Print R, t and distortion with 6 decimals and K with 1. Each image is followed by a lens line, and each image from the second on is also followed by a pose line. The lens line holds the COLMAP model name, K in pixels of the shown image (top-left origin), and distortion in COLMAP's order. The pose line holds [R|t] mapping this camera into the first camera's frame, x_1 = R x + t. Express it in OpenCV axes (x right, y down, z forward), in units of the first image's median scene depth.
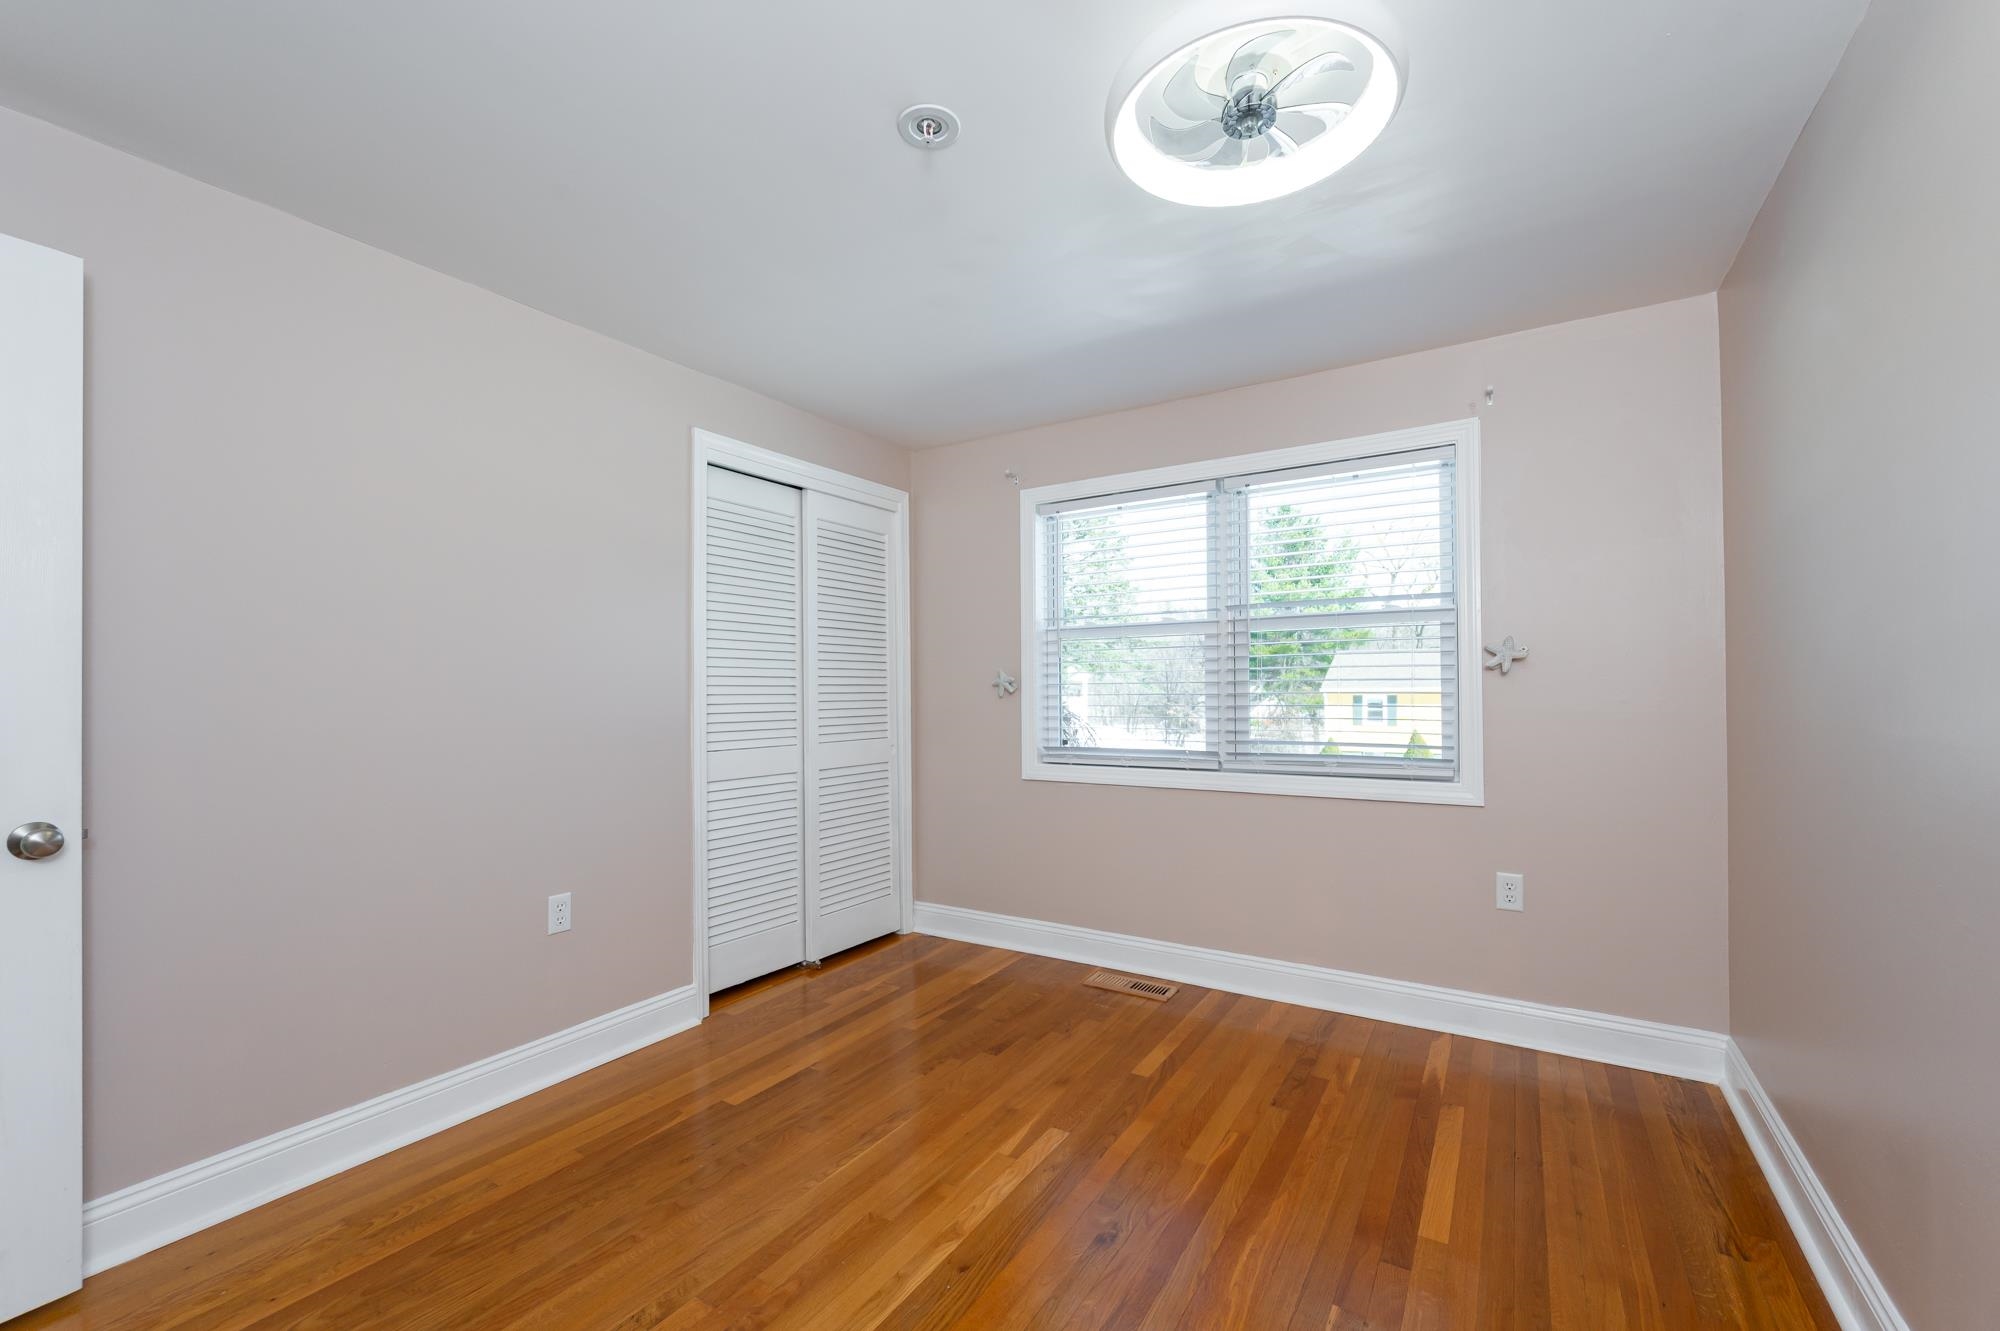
lens RADIAL K [[826.4, 0, 993.7], [0, 826.4, 680.4], [0, 0, 1]] dist [-0.000510, -0.000284]
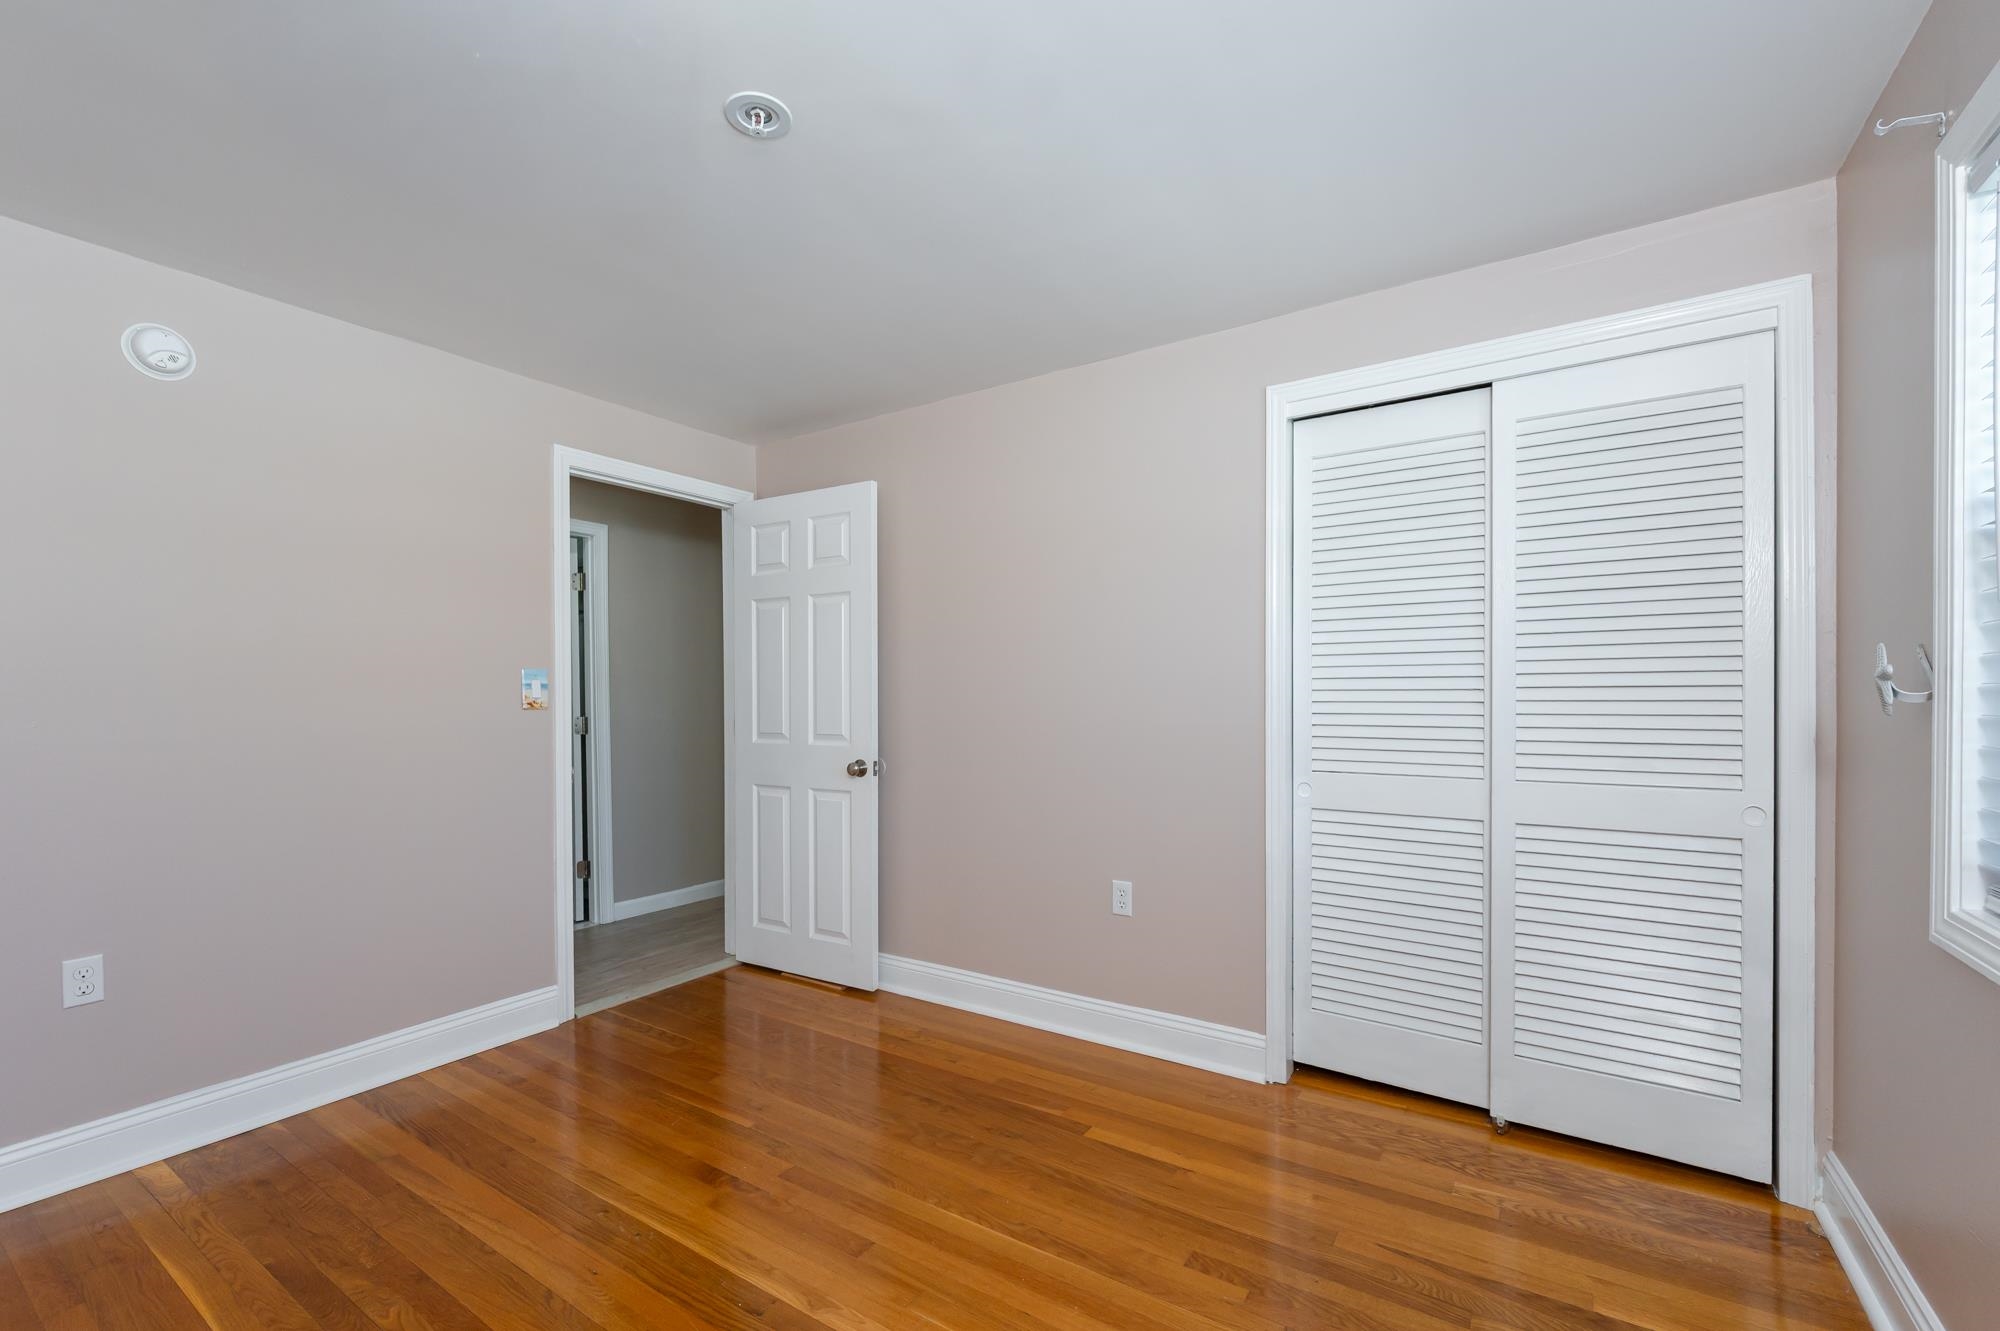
lens RADIAL K [[826.4, 0, 972.2], [0, 826.4, 701.6], [0, 0, 1]] dist [-0.000510, -0.000284]
pose [[-0.019578, 0.009493, -0.999763, 0.509055], [0.015345, 0.999840, 0.009193, 0.005211], [0.999691, -0.015161, -0.019720, 0.724033]]
